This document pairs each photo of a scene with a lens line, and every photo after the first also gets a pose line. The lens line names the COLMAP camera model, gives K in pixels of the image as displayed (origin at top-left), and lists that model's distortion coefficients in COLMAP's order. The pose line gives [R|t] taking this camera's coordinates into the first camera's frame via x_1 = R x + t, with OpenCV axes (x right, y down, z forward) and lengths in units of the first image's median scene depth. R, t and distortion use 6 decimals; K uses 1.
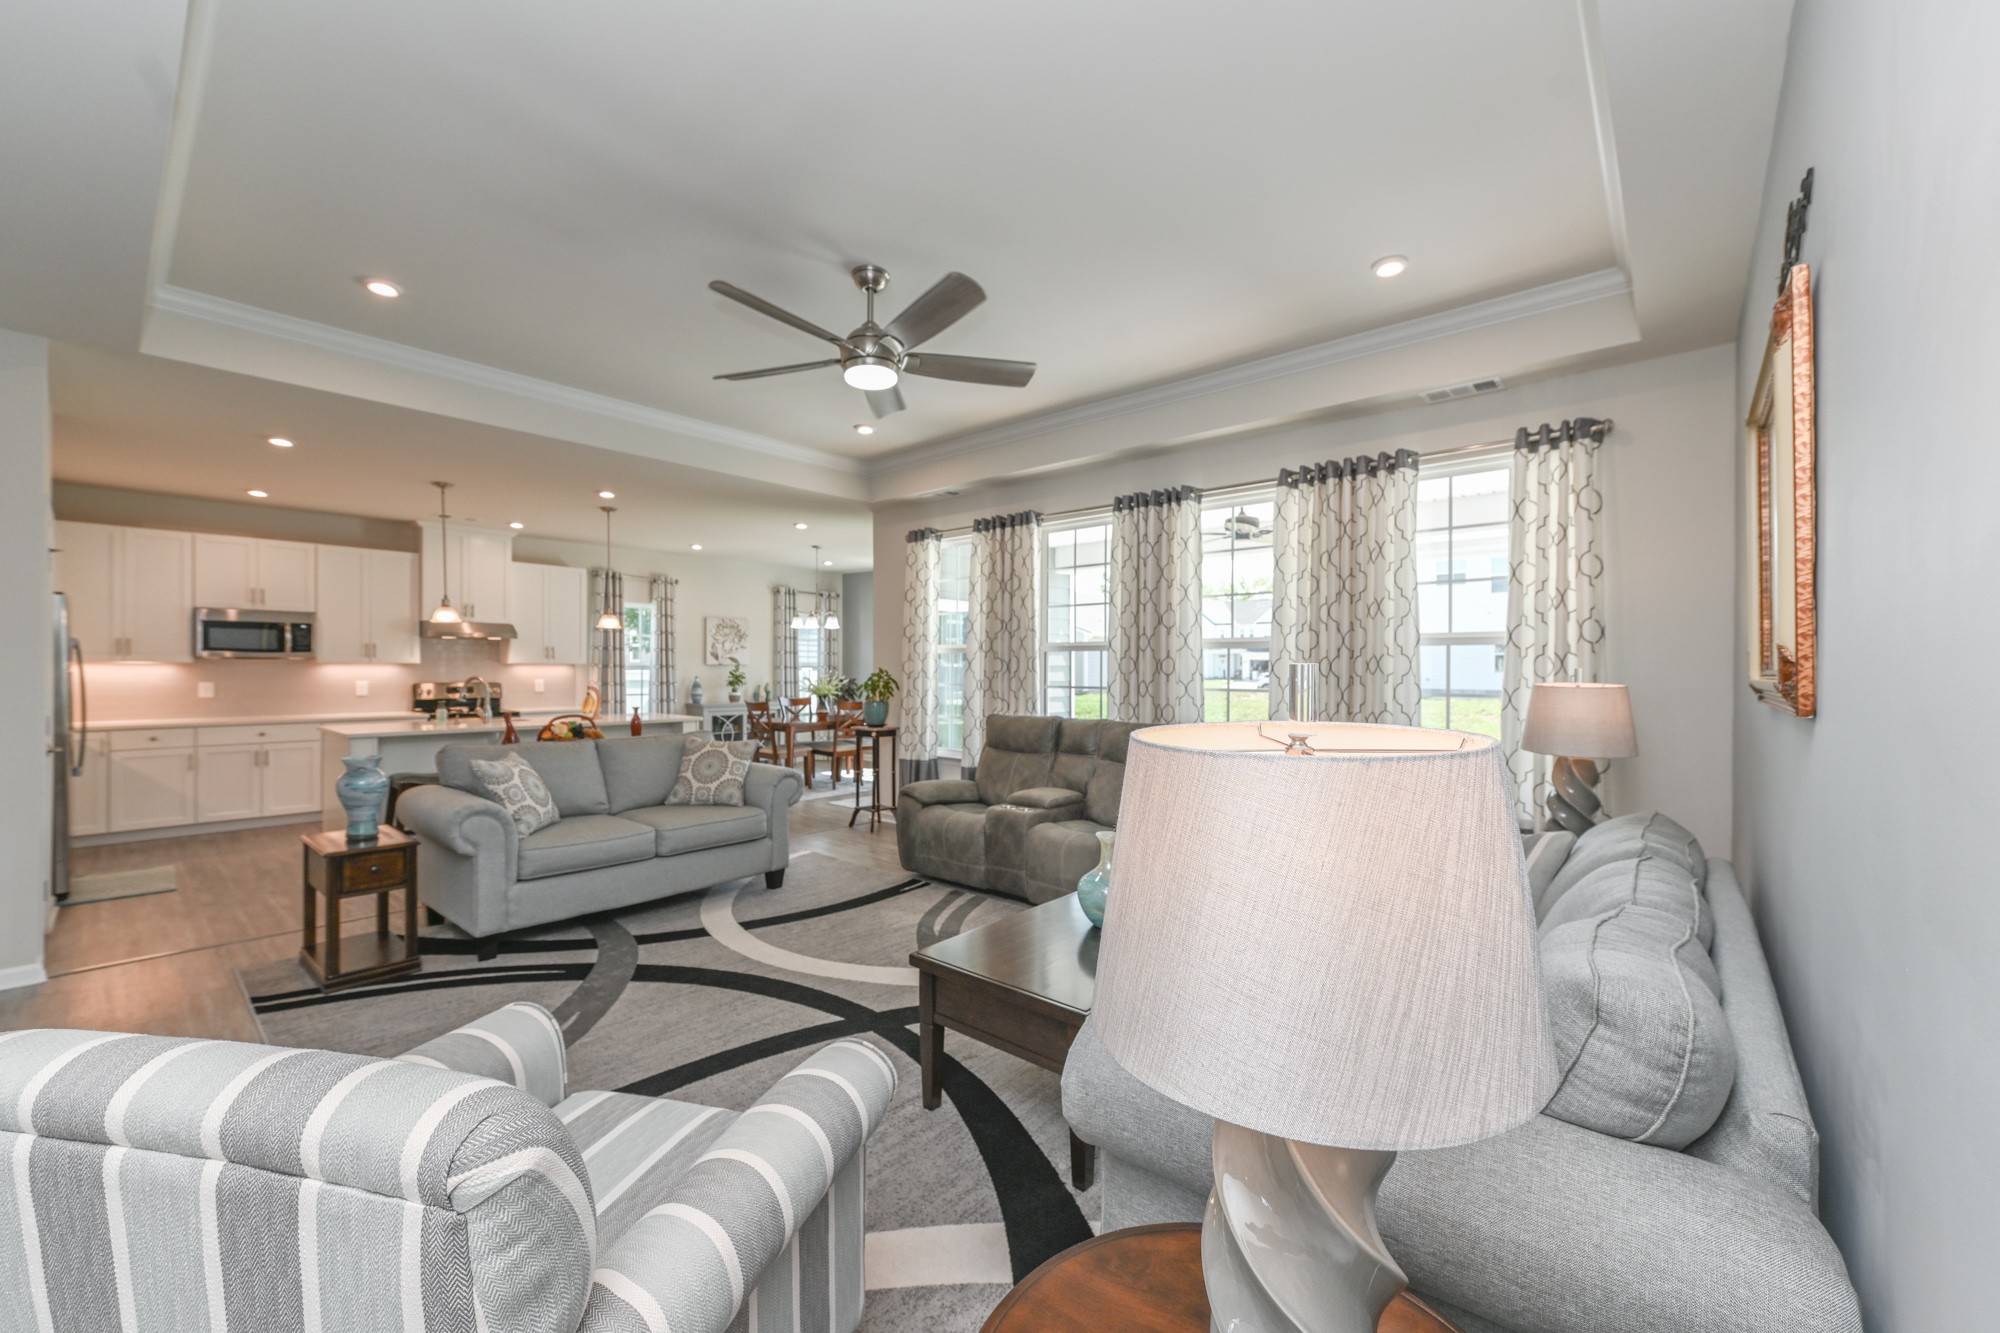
lens RADIAL K [[791.0, 0, 998.1], [0, 791.0, 660.4], [0, 0, 1]] dist [-0.009589, -0.000223]
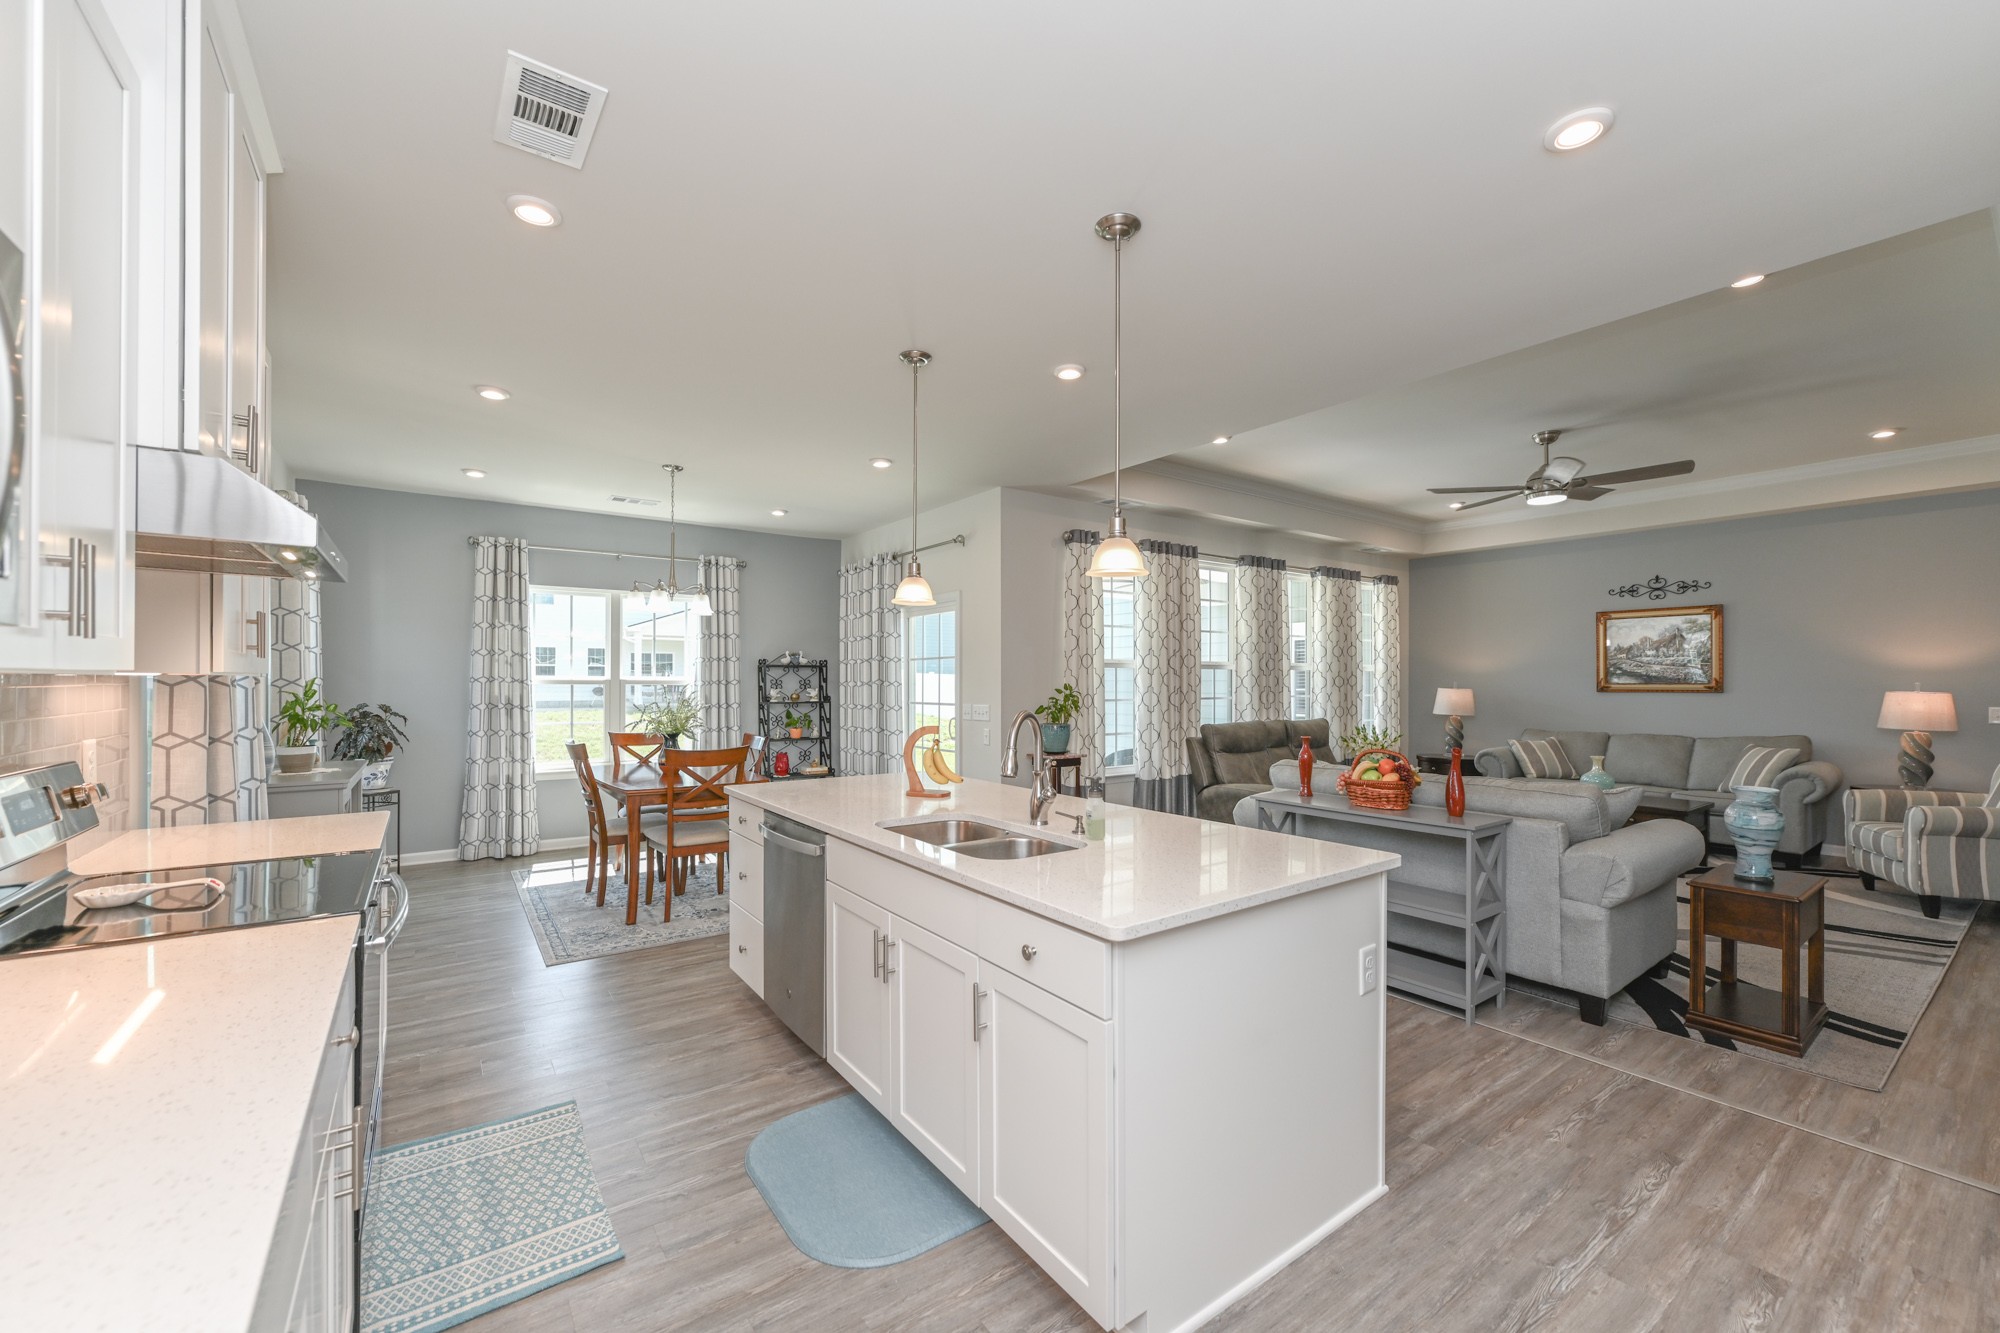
lens RADIAL K [[791.0, 0, 1011.8], [0, 791.0, 683.6], [0, 0, 1]] dist [-0.009589, -0.000223]
pose [[0.211431, -0.006542, 0.977371, -0.643286], [-0.010572, 0.999904, 0.008980, 0.001436], [-0.977336, -0.012232, 0.211342, 0.569865]]
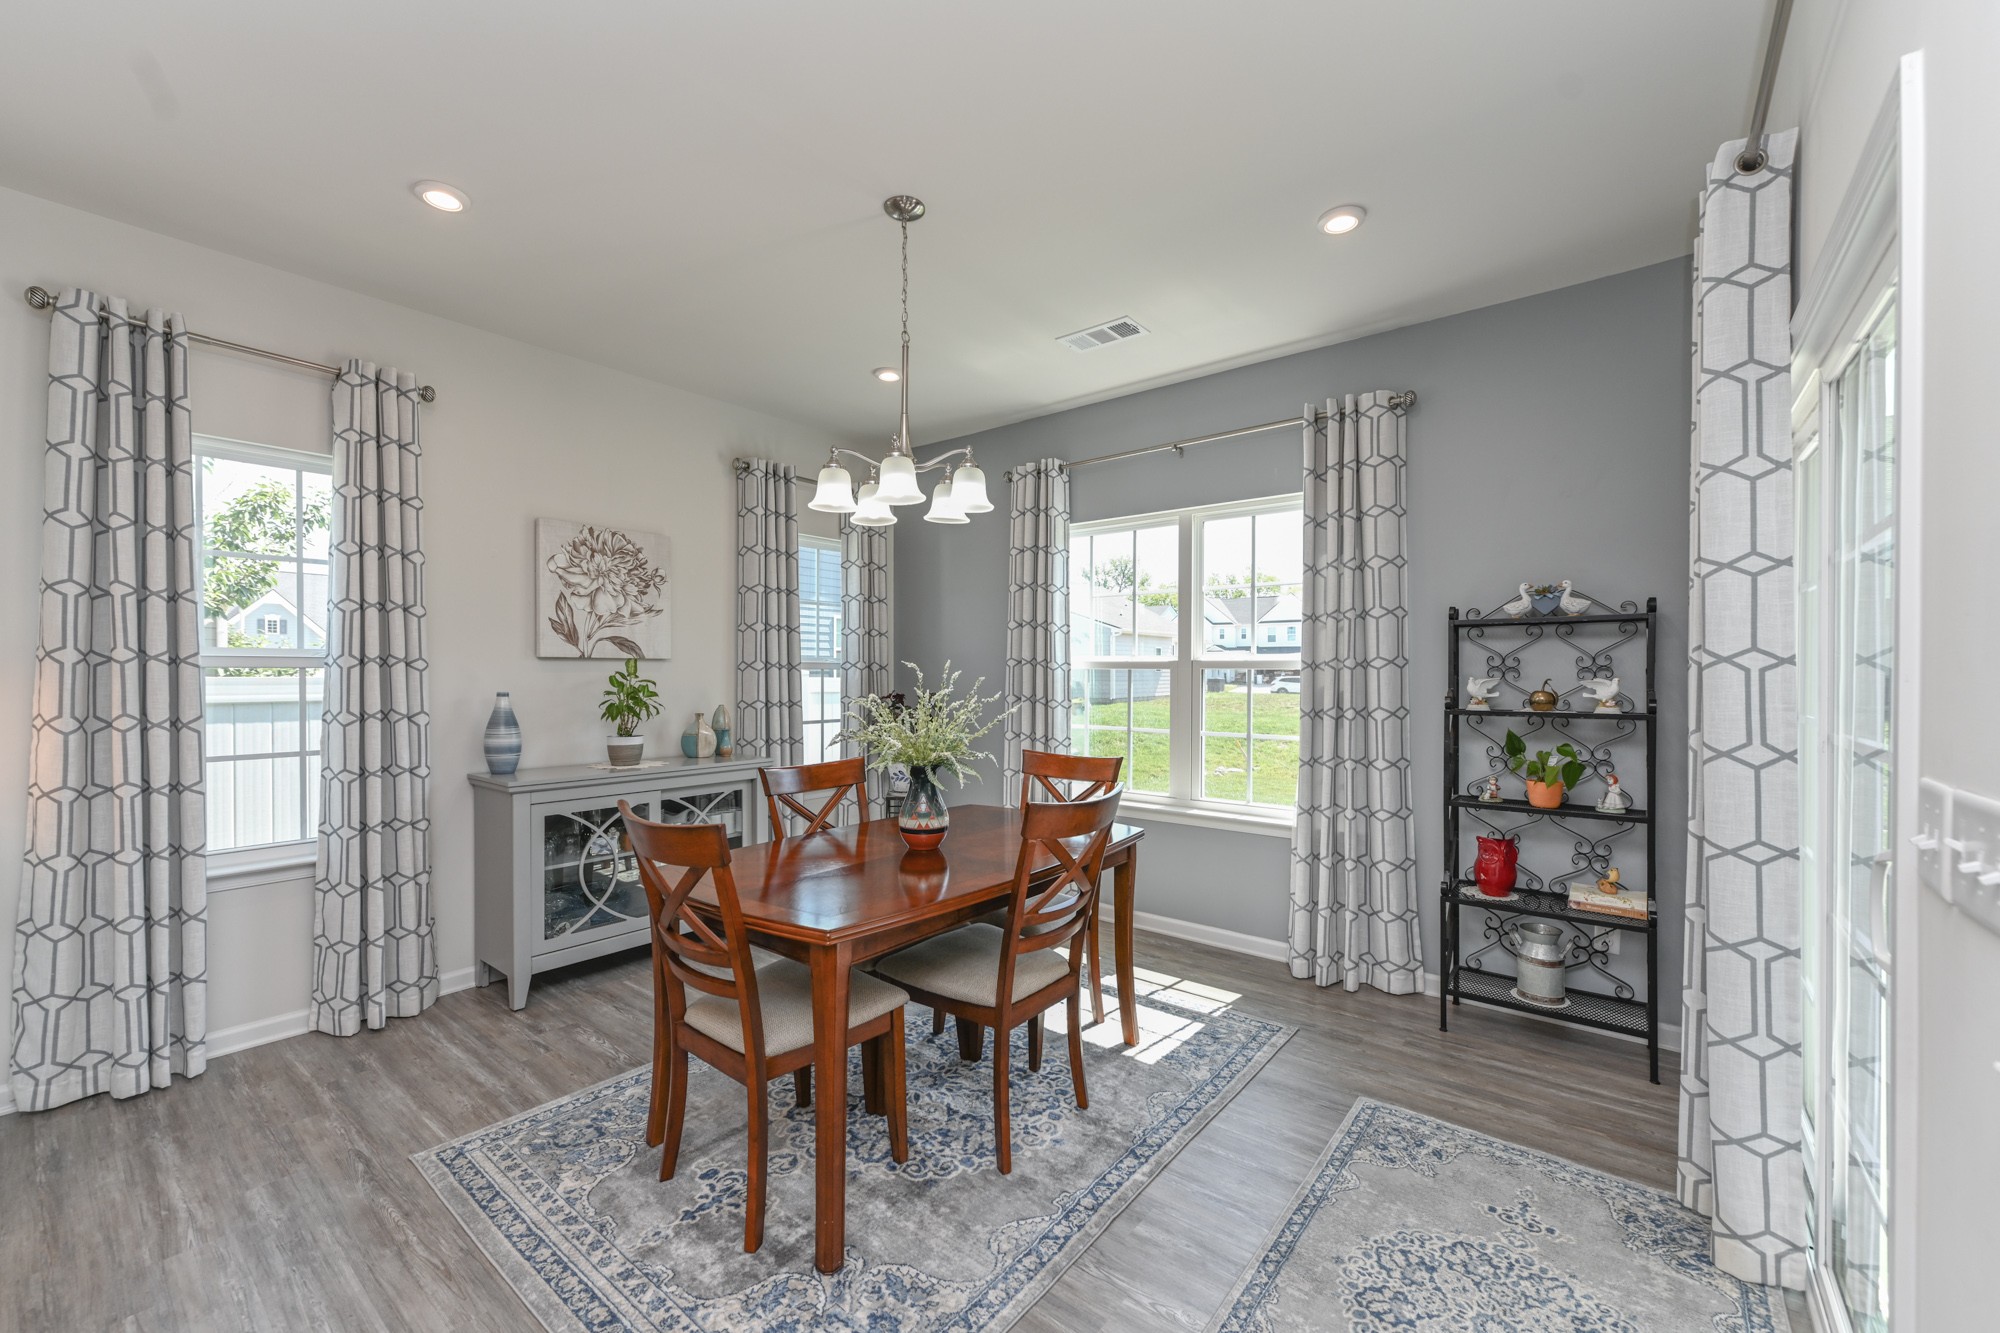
lens RADIAL K [[791.0, 0, 993.3], [0, 791.0, 678.4], [0, 0, 1]] dist [-0.009589, -0.000223]
pose [[0.999074, -0.003796, 0.042863, -0.185972], [0.003031, 0.999835, 0.017883, 0.008832], [-0.042924, -0.017737, 0.998921, 0.645316]]
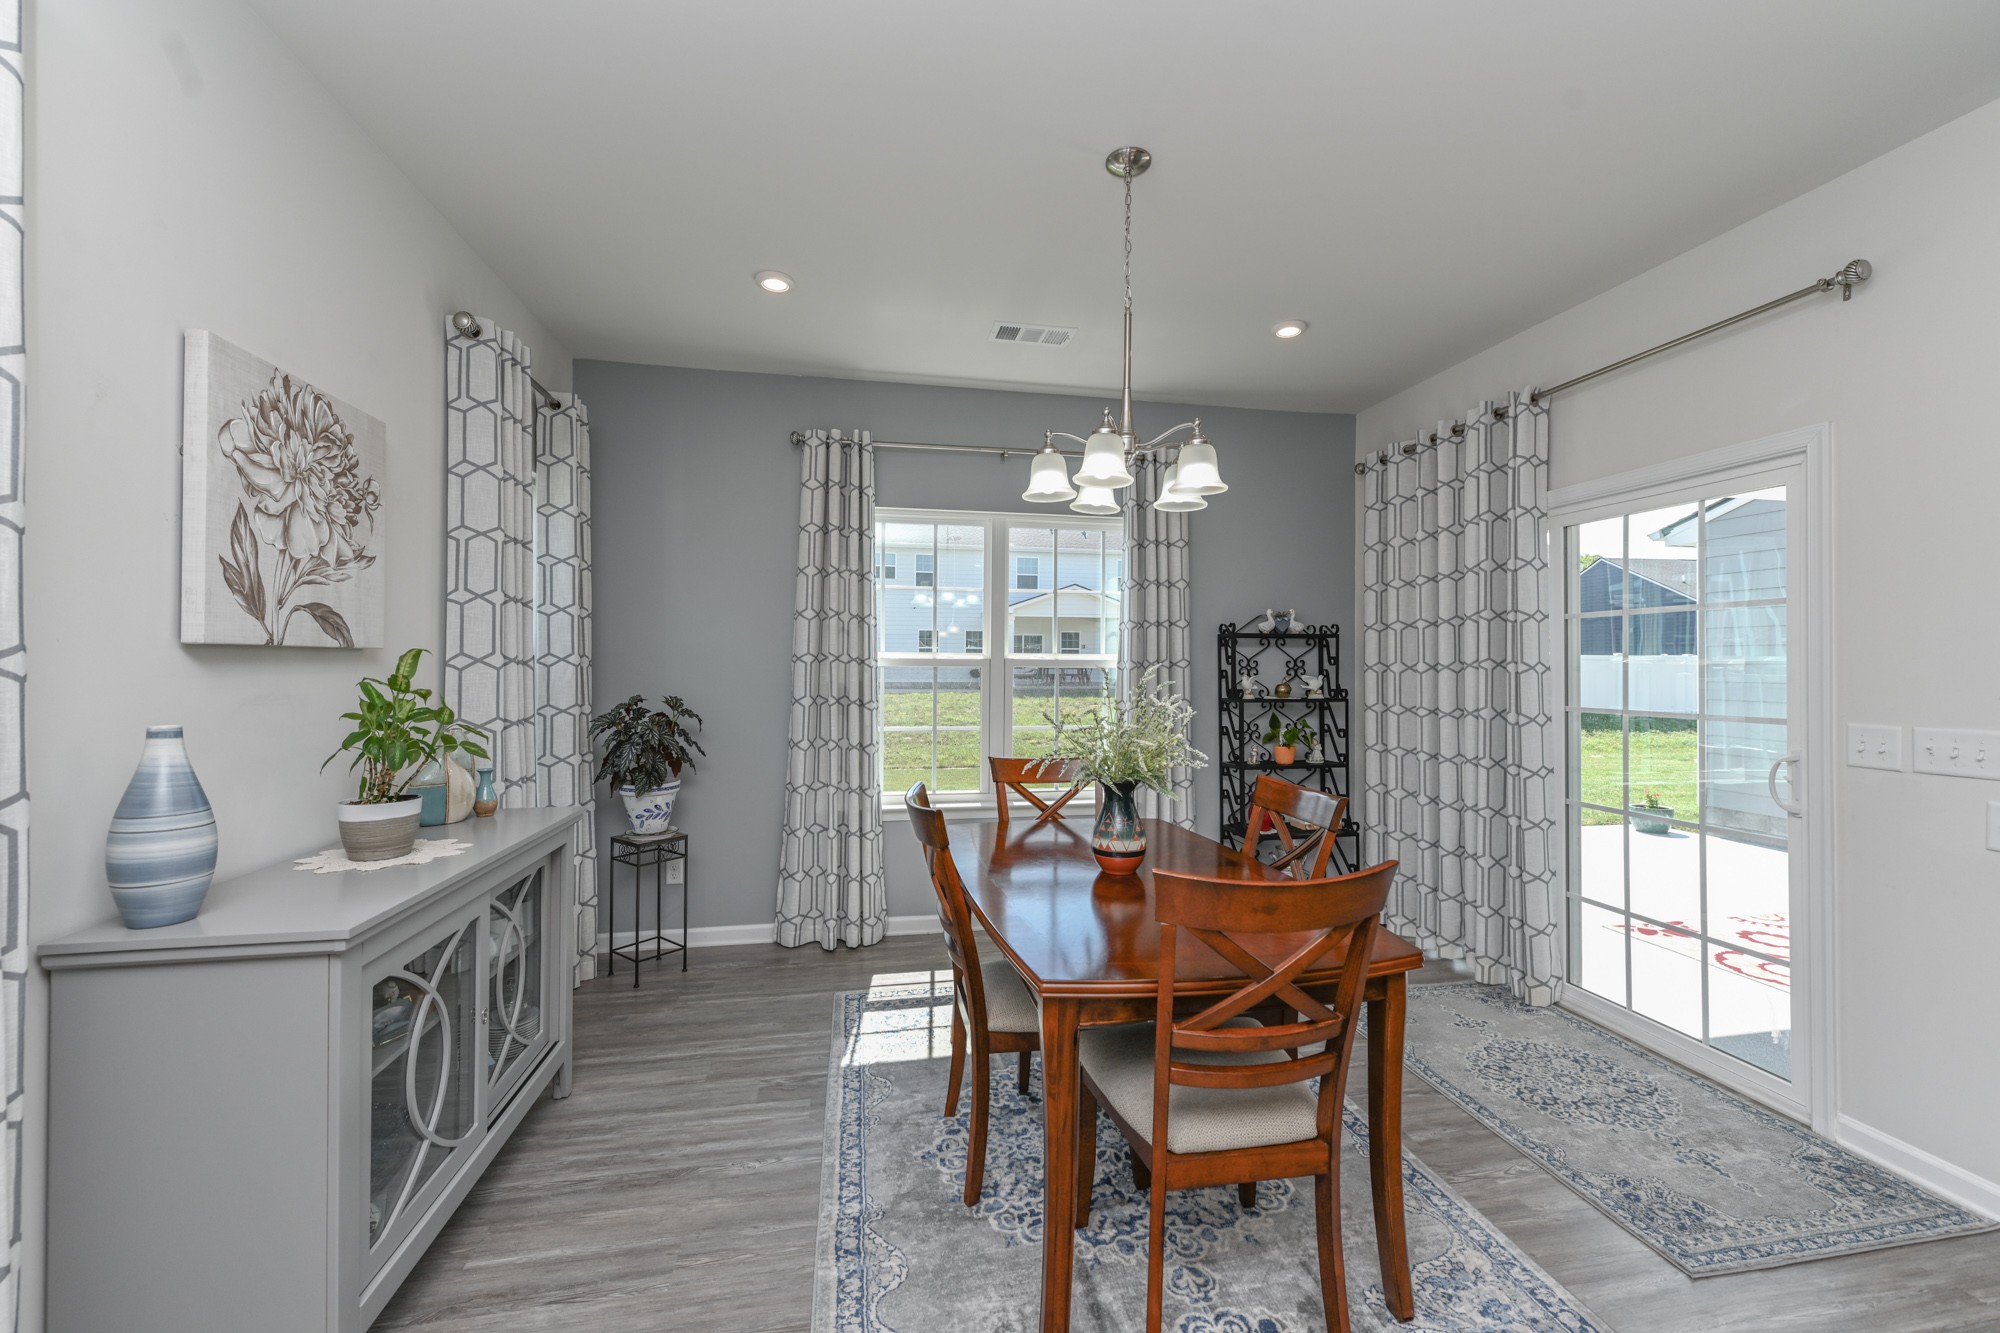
lens RADIAL K [[791.0, 0, 1000.8], [0, 791.0, 658.6], [0, 0, 1]] dist [-0.009589, -0.000223]
pose [[0.614558, 0.003675, 0.788863, -0.389740], [-0.010678, 0.999936, 0.003660, 0.005854], [-0.788799, -0.010673, 0.614558, 0.780940]]
